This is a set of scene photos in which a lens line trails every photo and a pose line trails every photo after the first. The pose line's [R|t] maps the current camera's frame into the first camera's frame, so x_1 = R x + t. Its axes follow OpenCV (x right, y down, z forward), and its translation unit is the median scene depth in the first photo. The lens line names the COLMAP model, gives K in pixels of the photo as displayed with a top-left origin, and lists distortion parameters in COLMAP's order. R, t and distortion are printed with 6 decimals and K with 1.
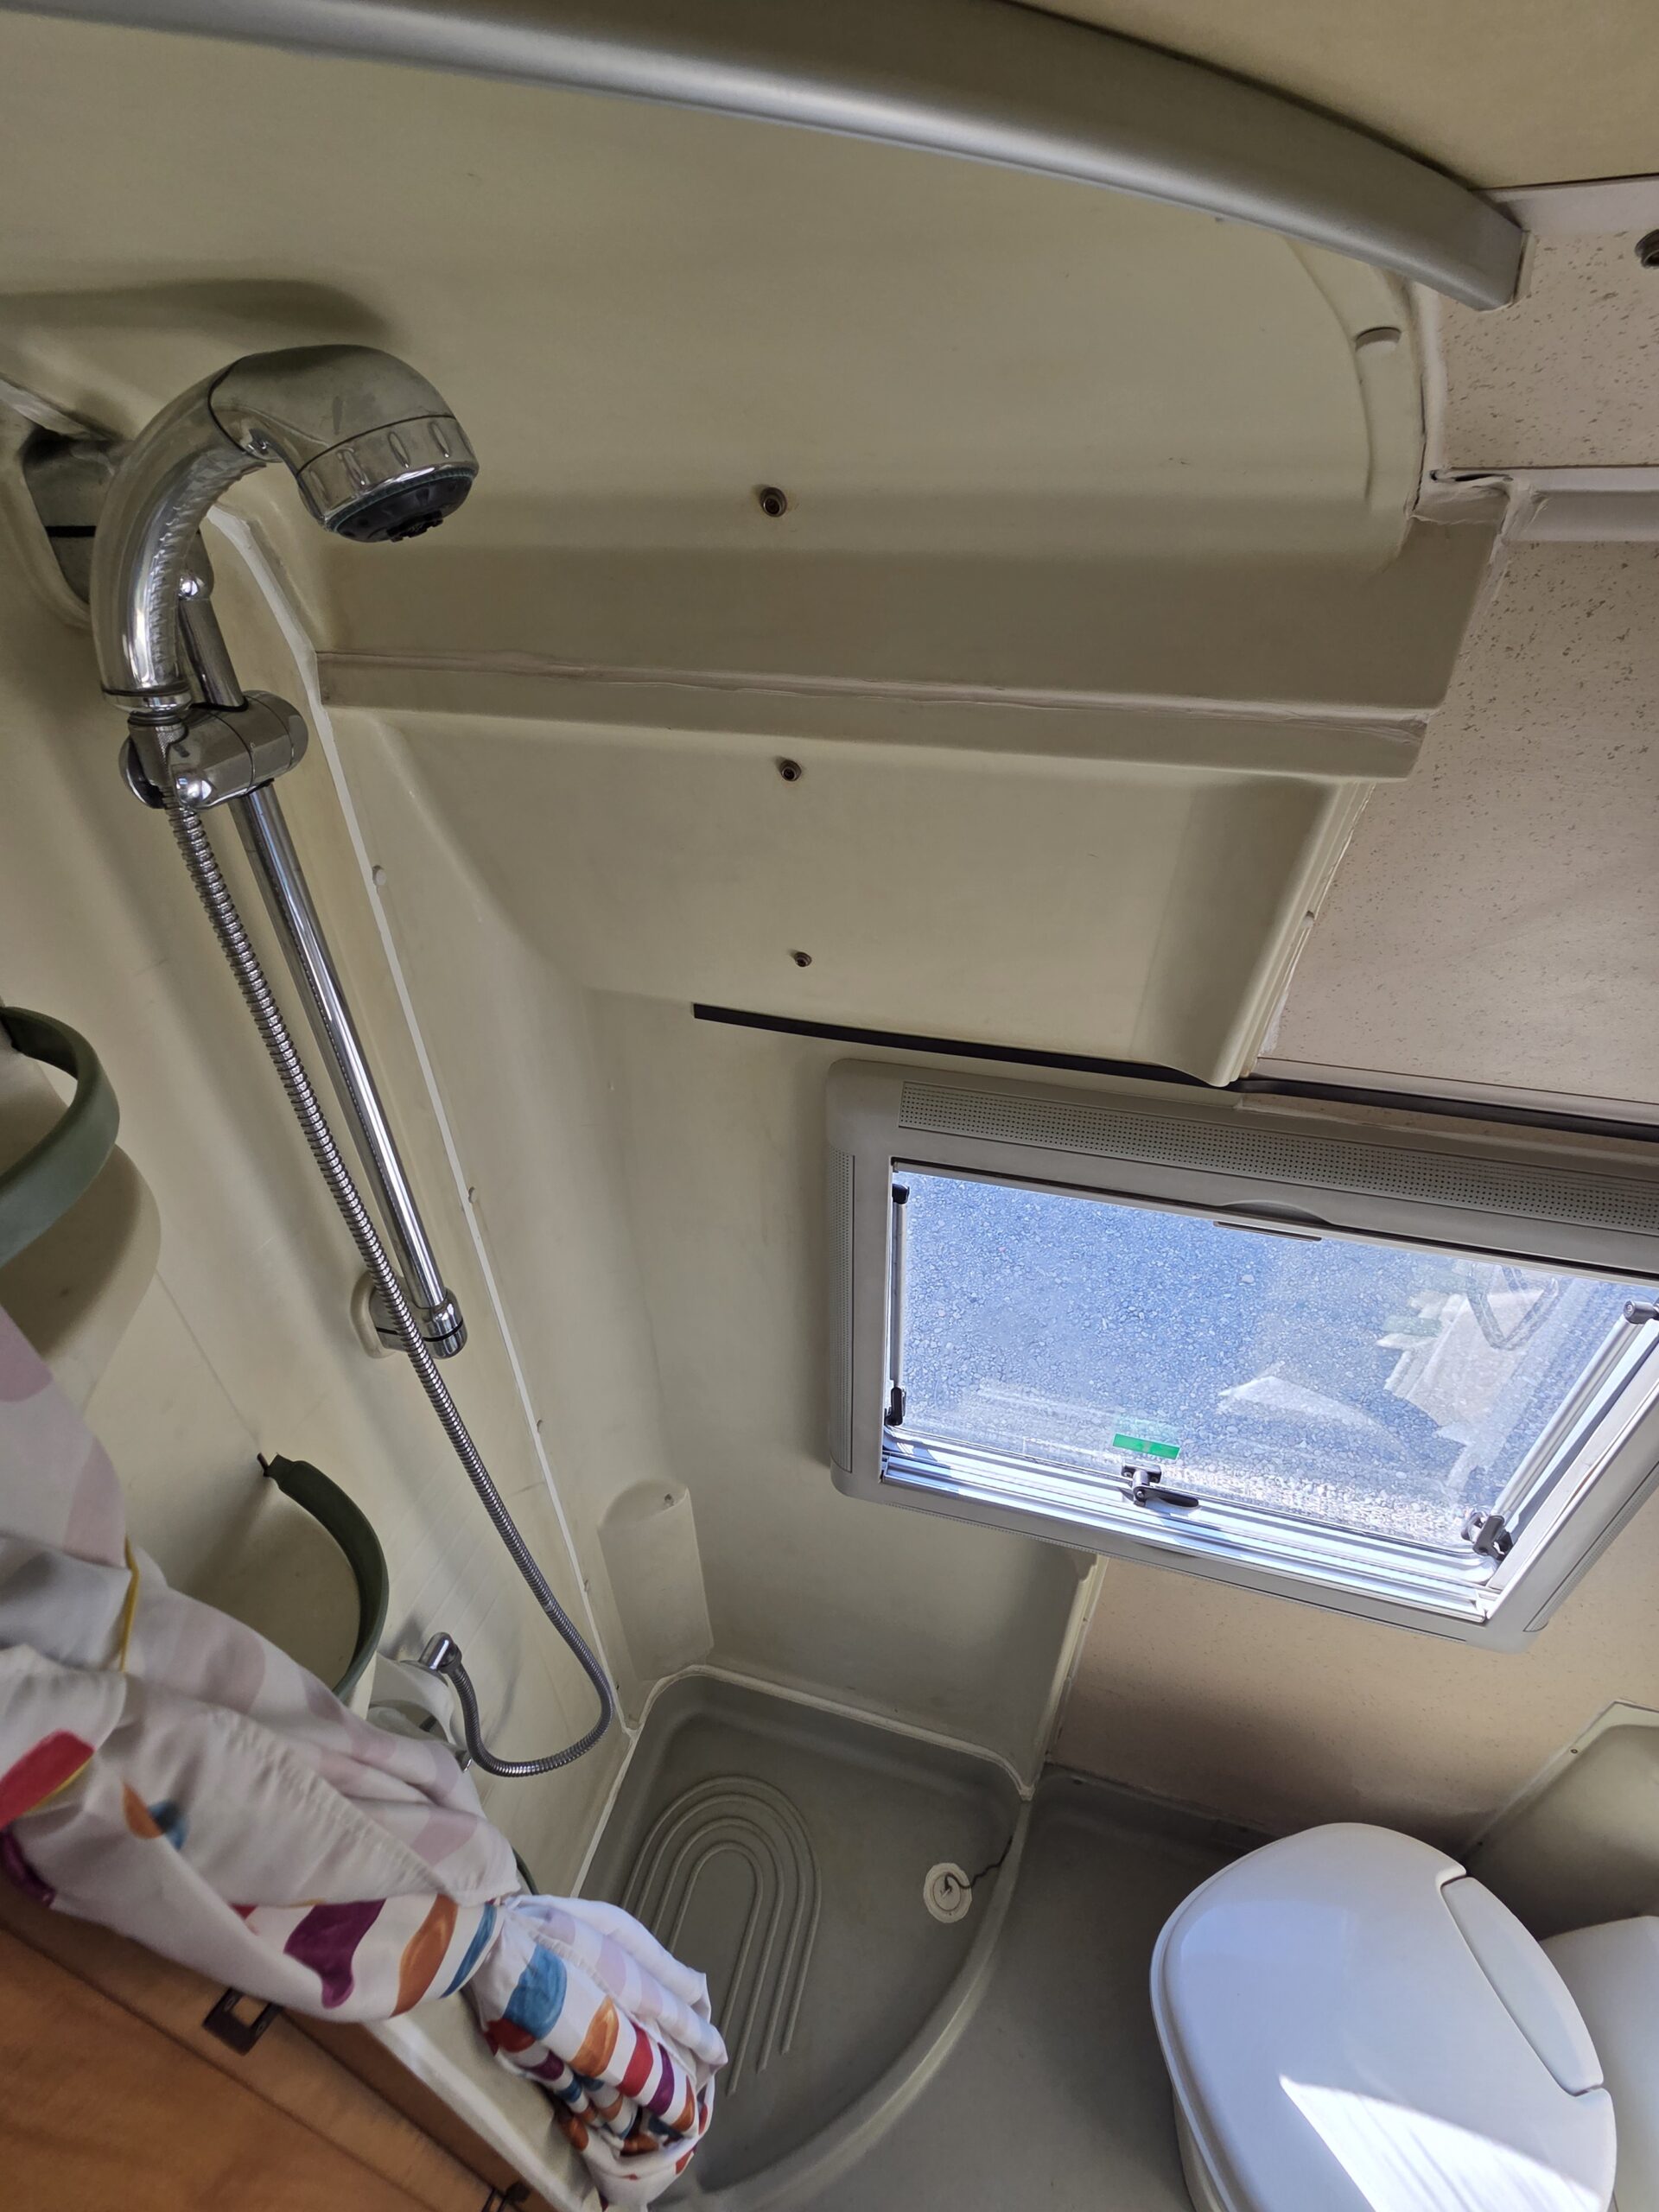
lens RADIAL K [[927.0, 0, 829.1], [0, 927.0, 1091.3], [0, 0, 1]] dist [-0.003284, -0.000184]
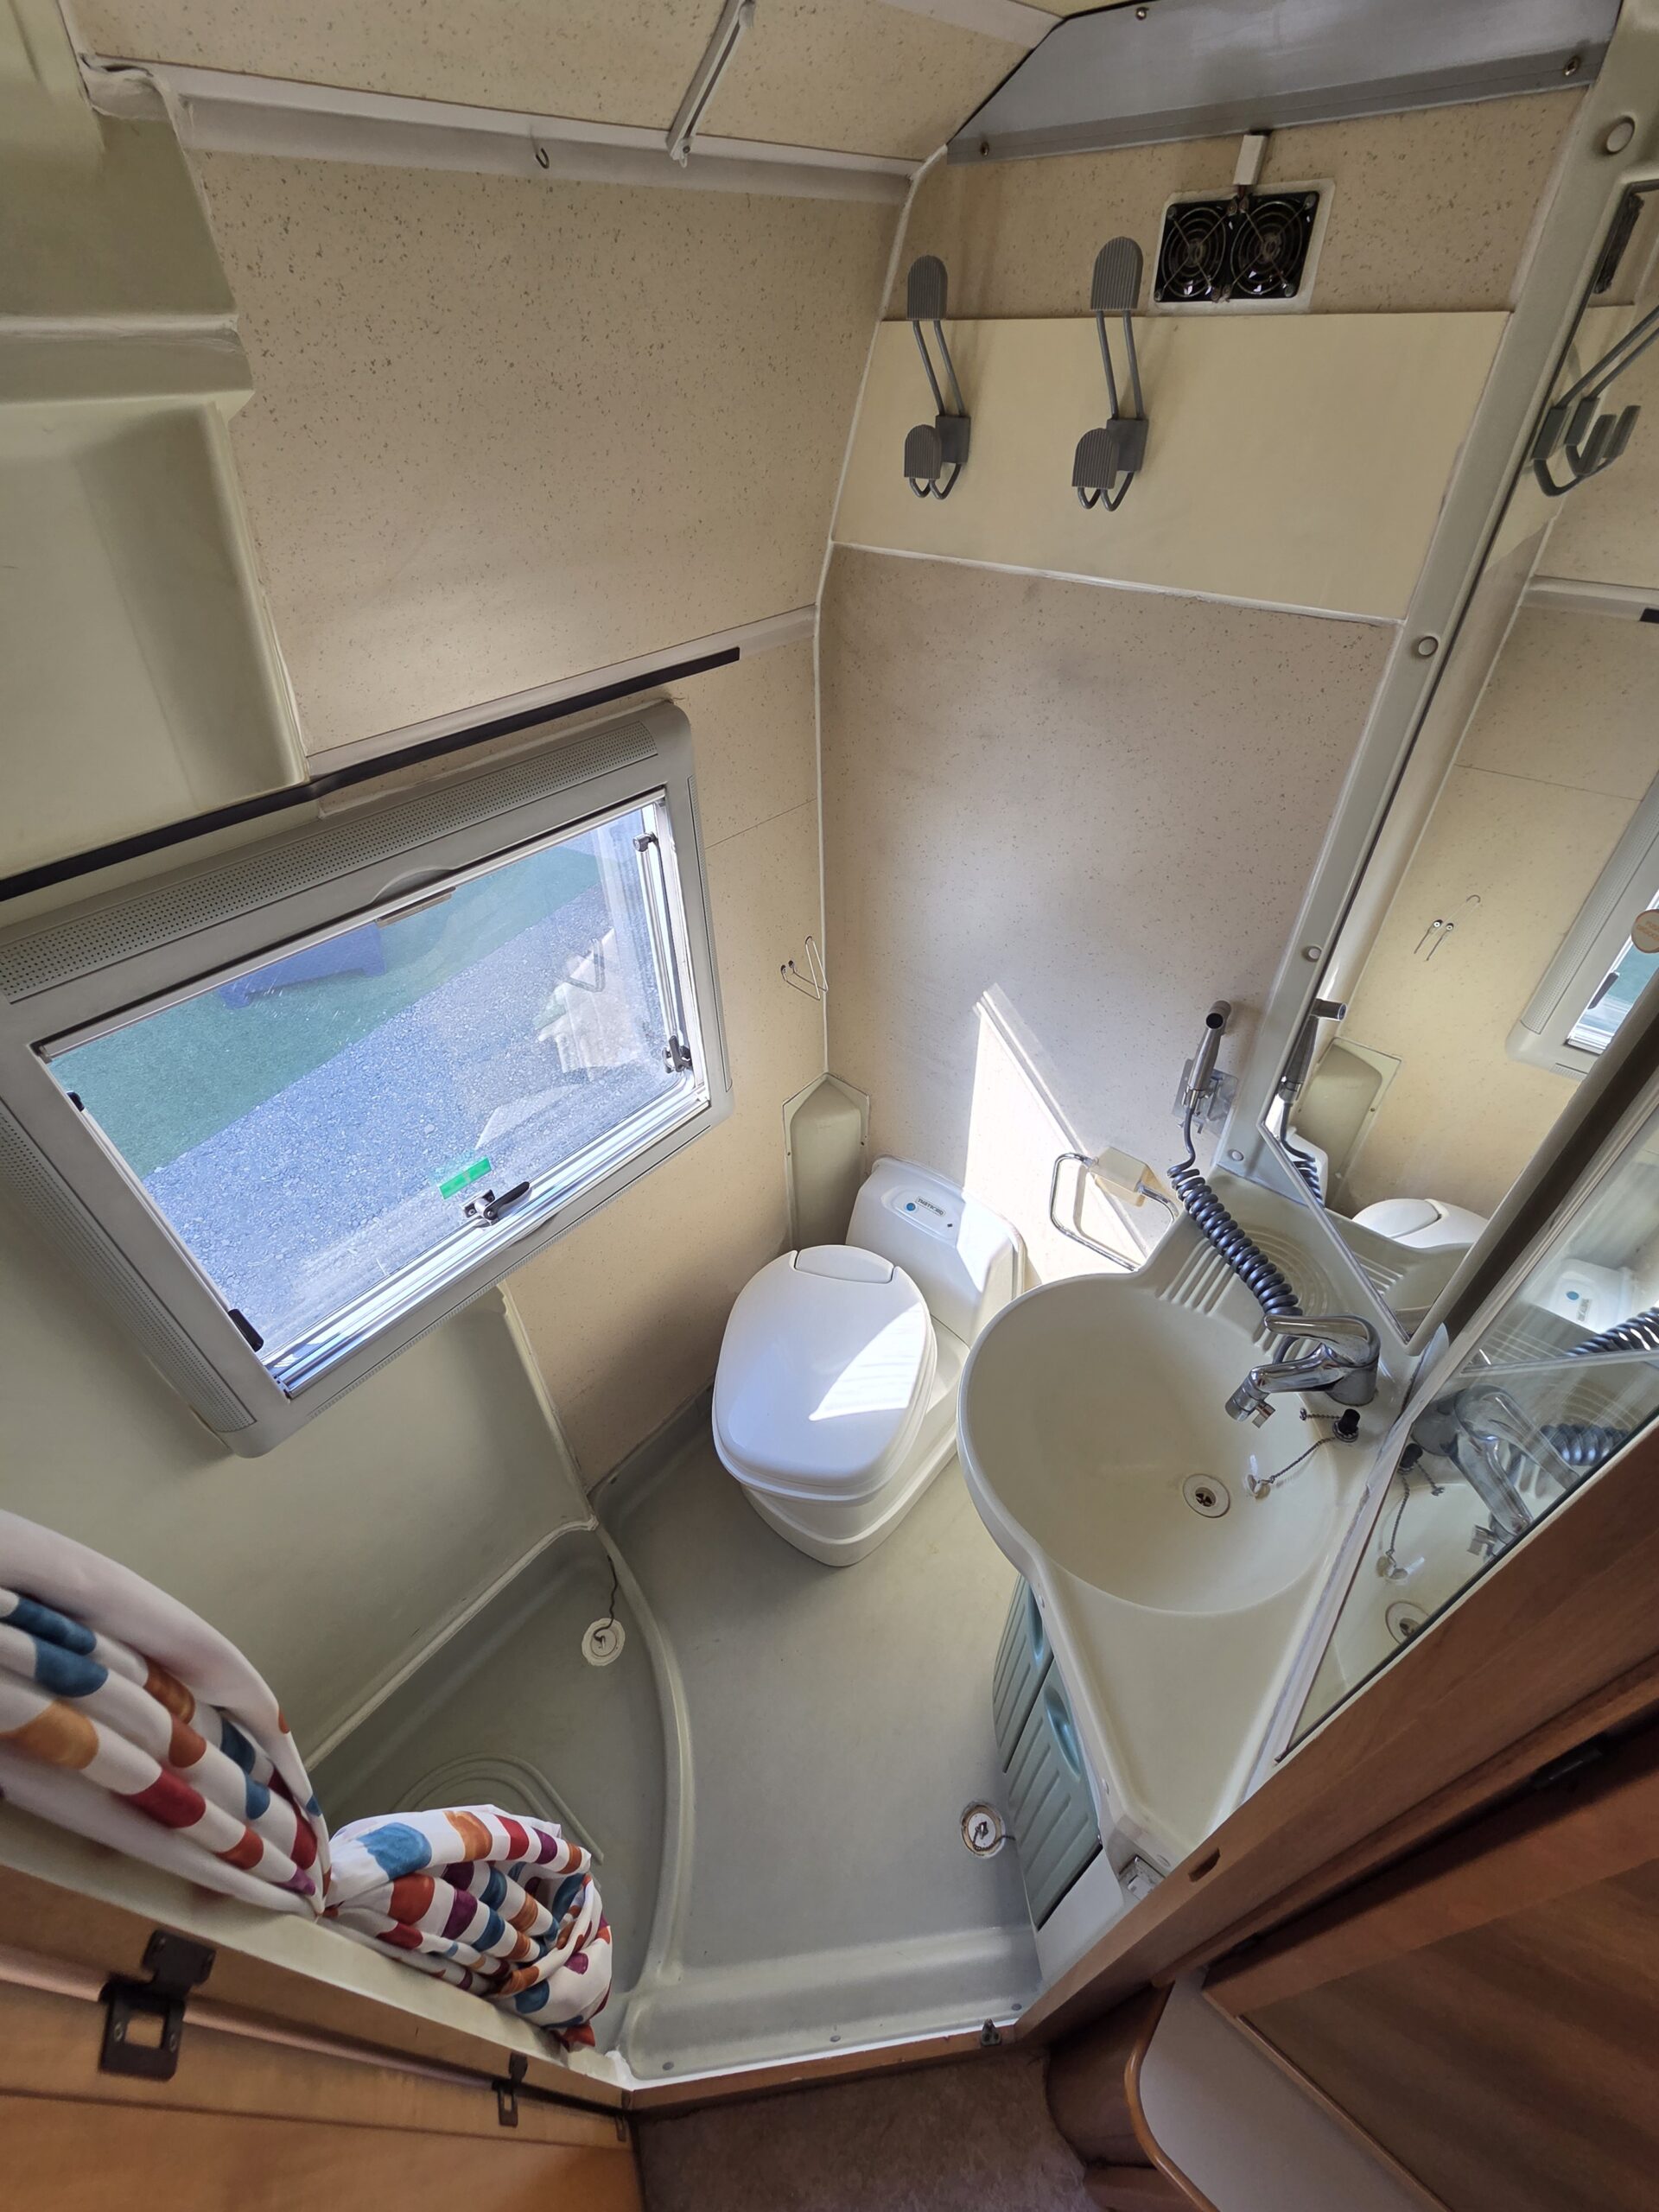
lens RADIAL K [[912.2, 0, 840.7], [0, 912.2, 1111.8], [0, 0, 1]] dist [0.000488, 0.000180]
pose [[0.419031, -0.589018, 0.690993, -0.188353], [0.509078, 0.782569, 0.358365, 0.158404], [-0.751833, 0.201603, 0.627777, -0.051874]]
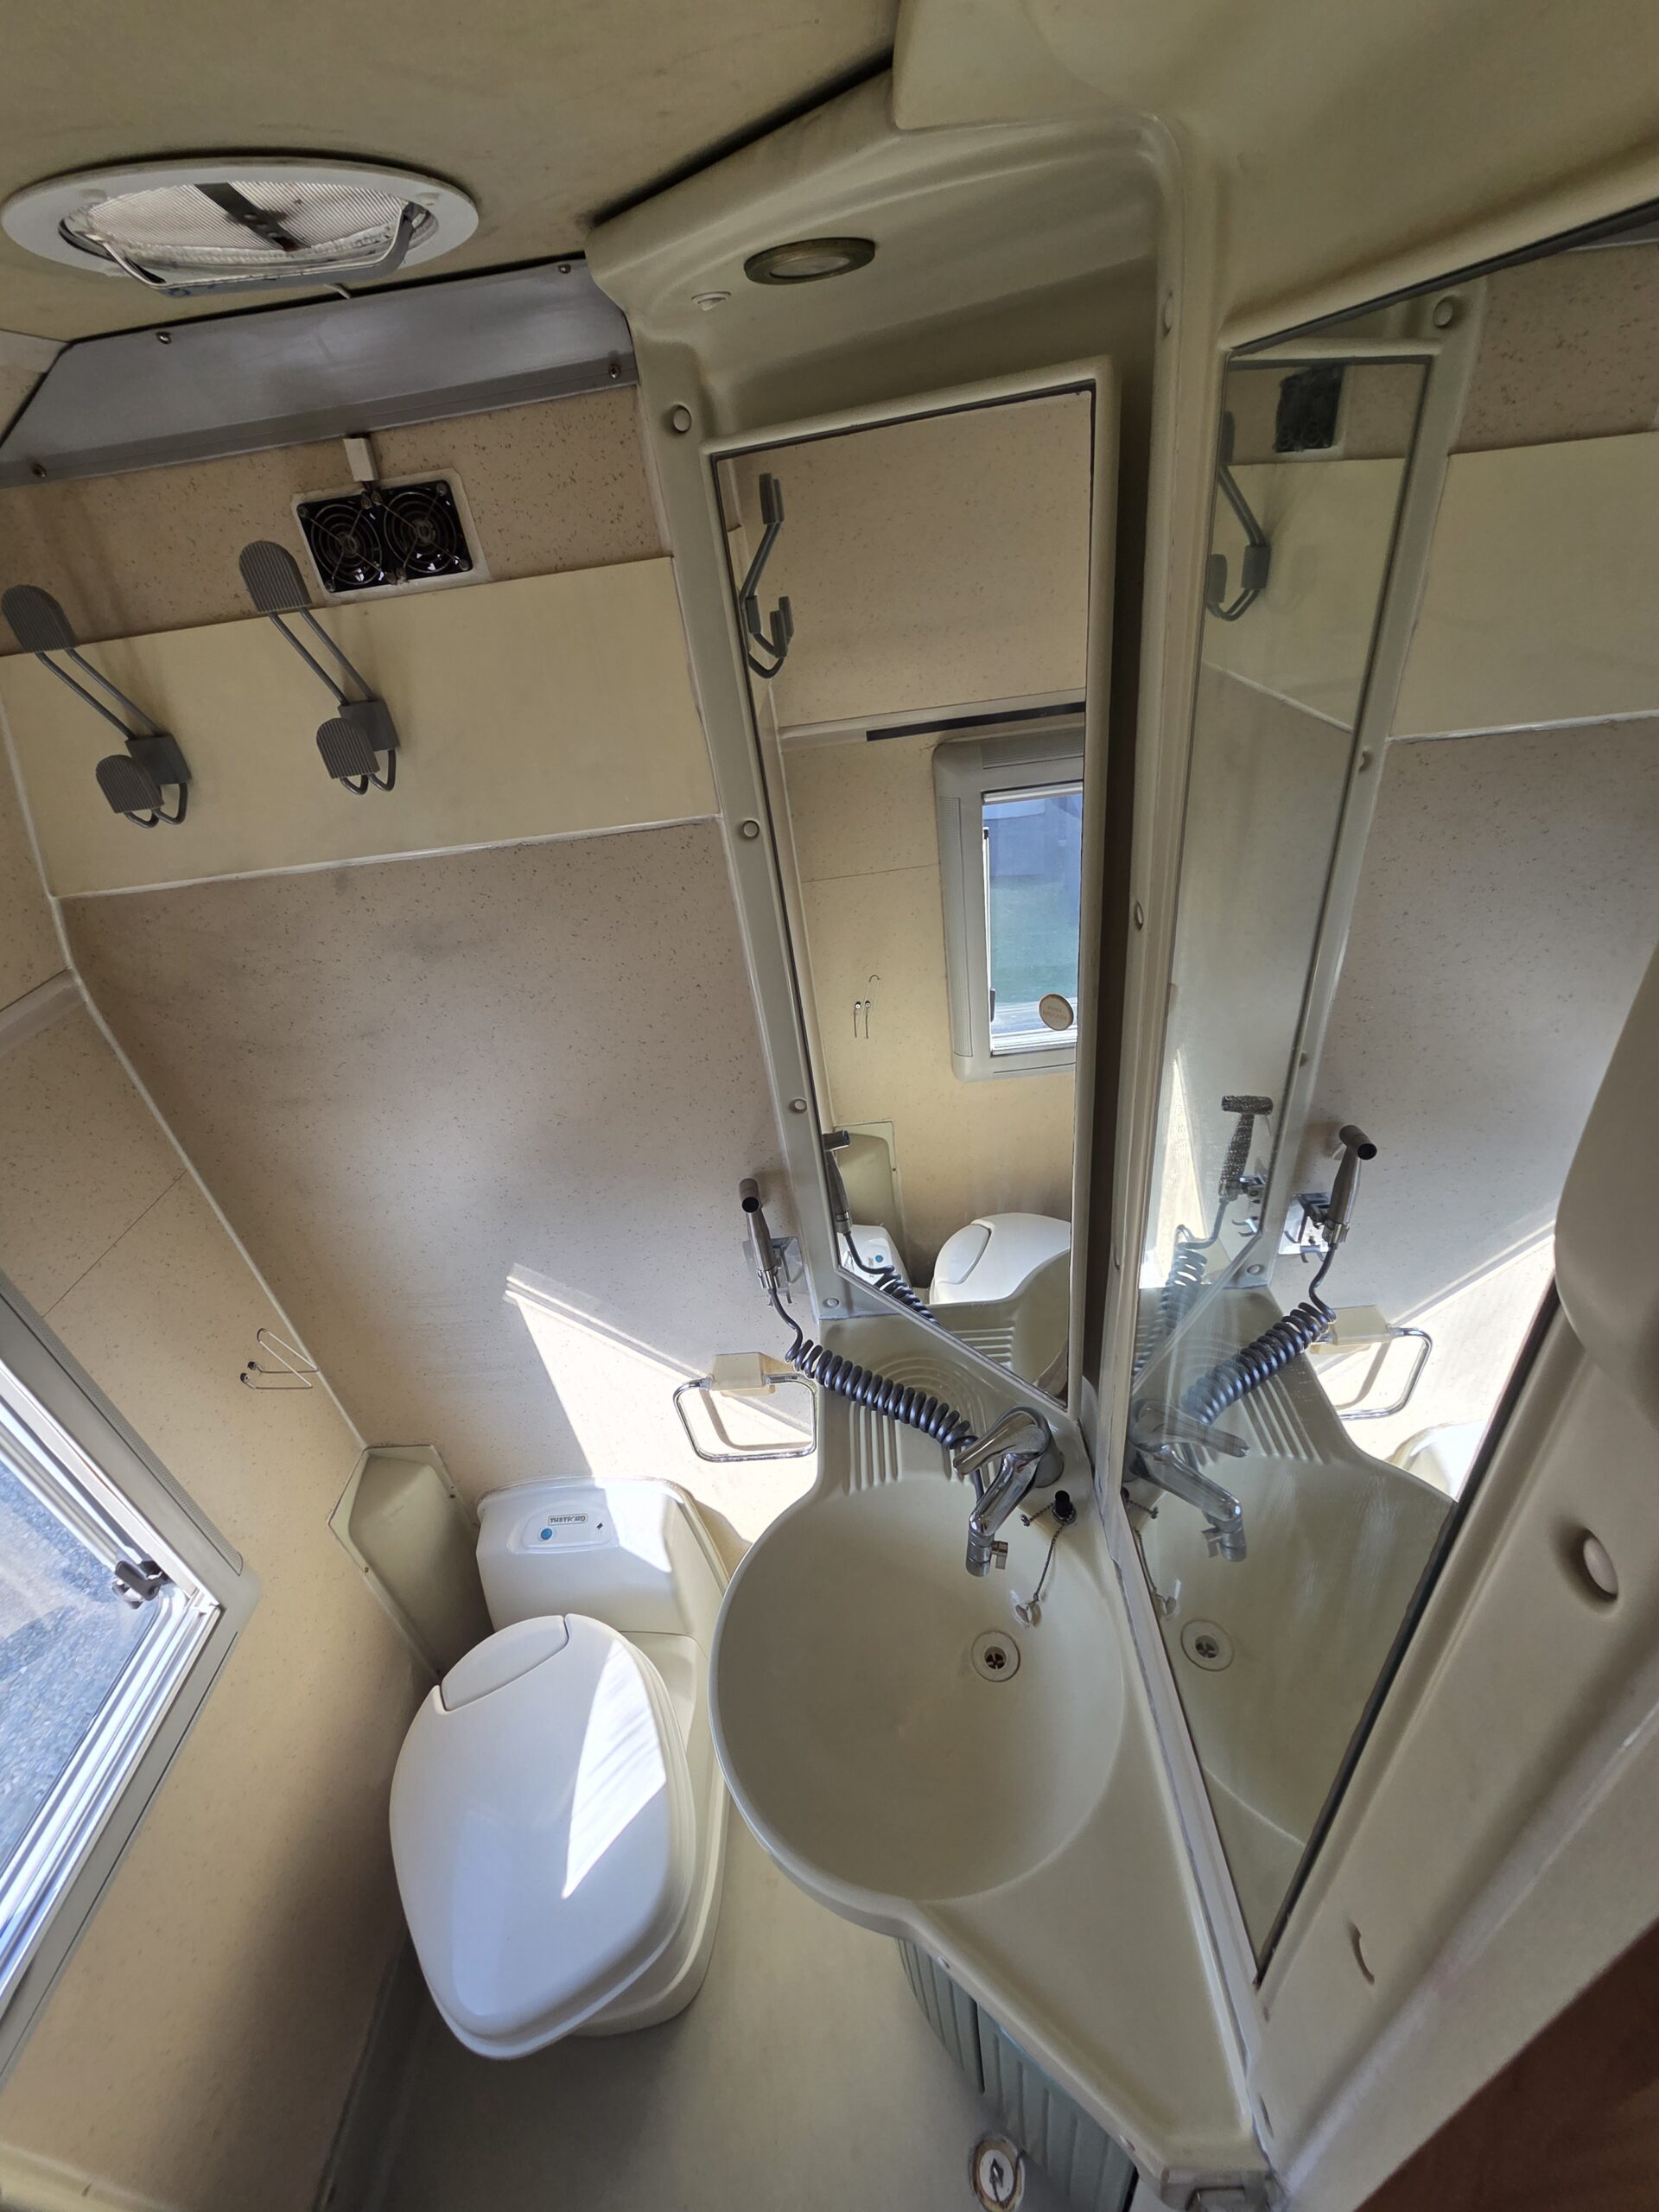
lens RADIAL K [[919.0, 0, 826.2], [0, 919.0, 1095.1], [0, 0, 1]] dist [-0.003468, 0.000285]
pose [[-0.244870, -0.492697, 0.835038, -0.031675], [0.638246, 0.566413, 0.521362, 0.131170], [-0.729850, 0.660626, 0.175764, -0.055583]]
